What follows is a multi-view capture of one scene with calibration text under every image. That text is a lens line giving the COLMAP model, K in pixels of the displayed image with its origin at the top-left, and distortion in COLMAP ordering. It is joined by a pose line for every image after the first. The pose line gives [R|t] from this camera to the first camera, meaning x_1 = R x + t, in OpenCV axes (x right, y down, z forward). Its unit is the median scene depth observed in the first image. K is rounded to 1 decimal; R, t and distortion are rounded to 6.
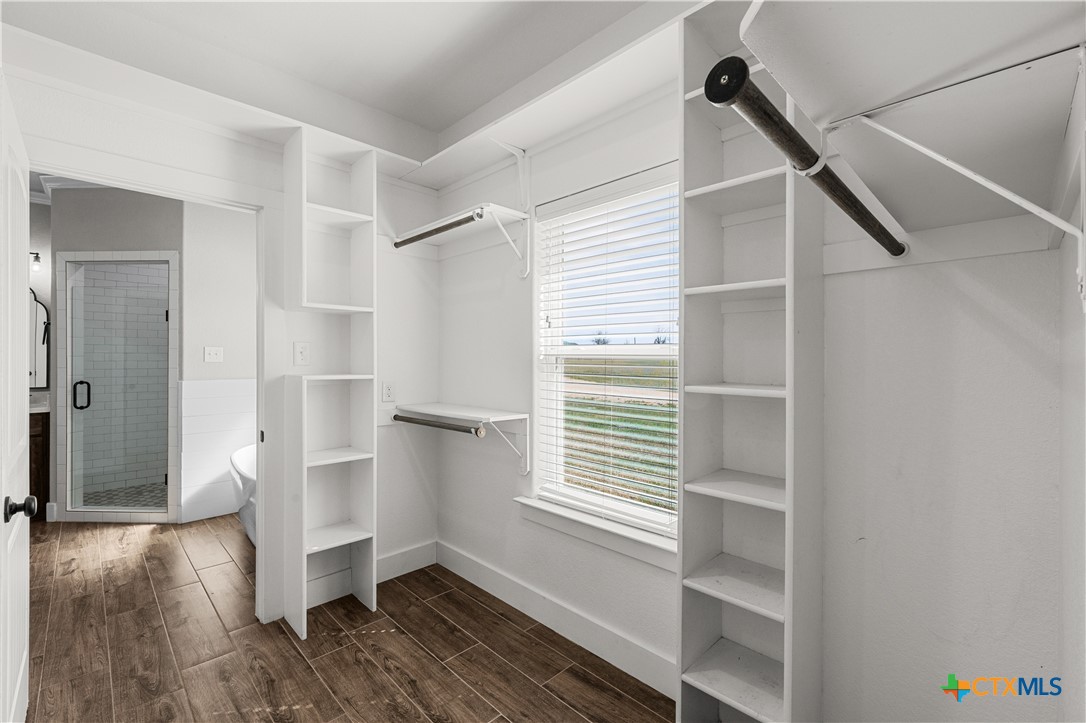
lens RADIAL K [[469.7, 0, 542.5], [0, 469.7, 356.6], [0, 0, 1]] dist [-0.001480, -0.000318]
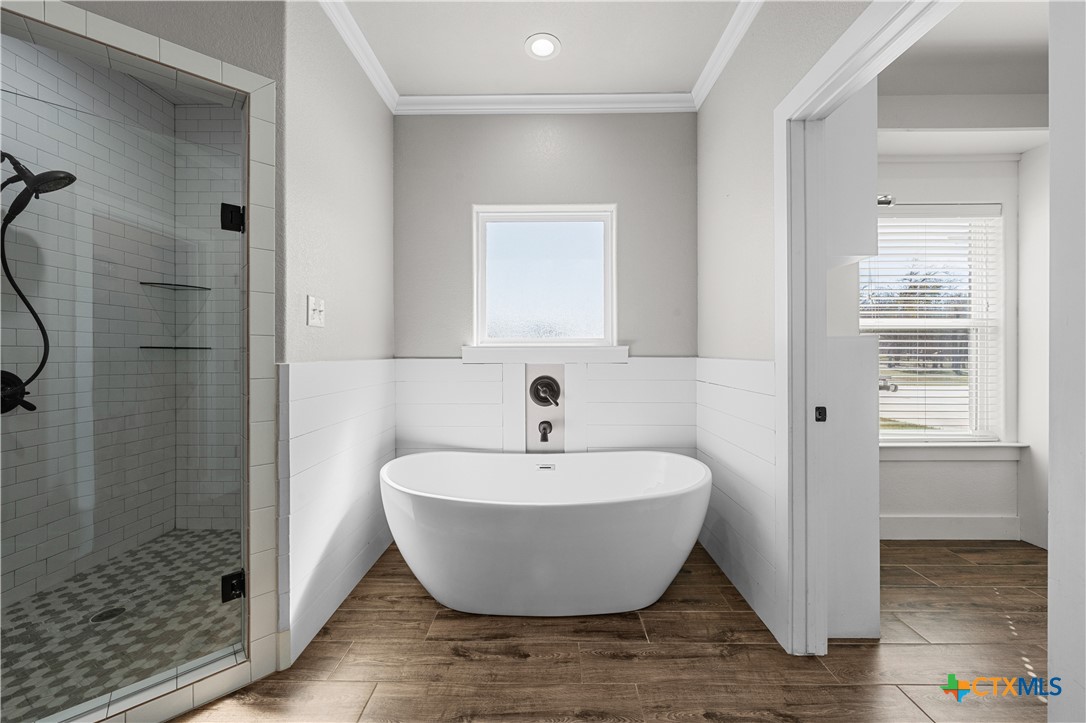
lens RADIAL K [[416.6, 0, 548.0], [0, 416.6, 355.0], [0, 0, 1]] dist [-0.001499, 0.000634]
pose [[0.709066, -0.005856, 0.705118, -0.874317], [0.004624, 0.999983, 0.003655, 0.043949], [-0.705127, 0.000669, 0.709081, 0.520079]]
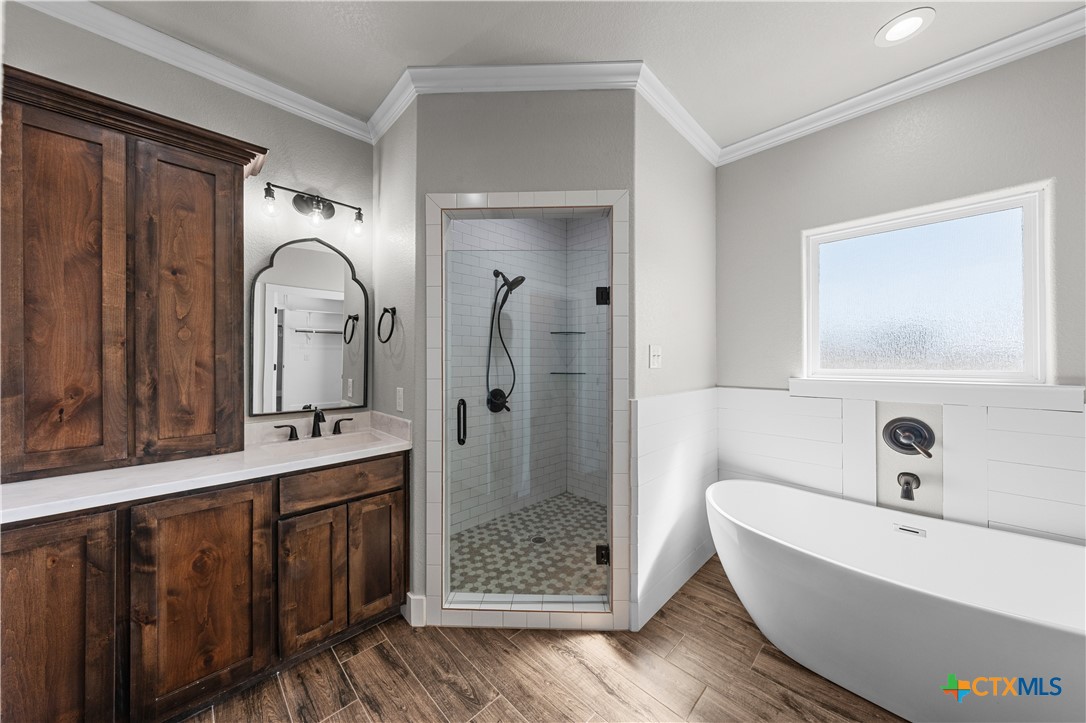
lens RADIAL K [[367.4, 0, 543.0], [0, 367.4, 361.5], [0, 0, 1]] dist [-0.002061, -0.000083]
pose [[0.999990, -0.003743, 0.002634, -0.889930], [0.003755, 0.999982, -0.004706, 0.003945], [-0.002617, 0.004716, 0.999985, 0.514644]]
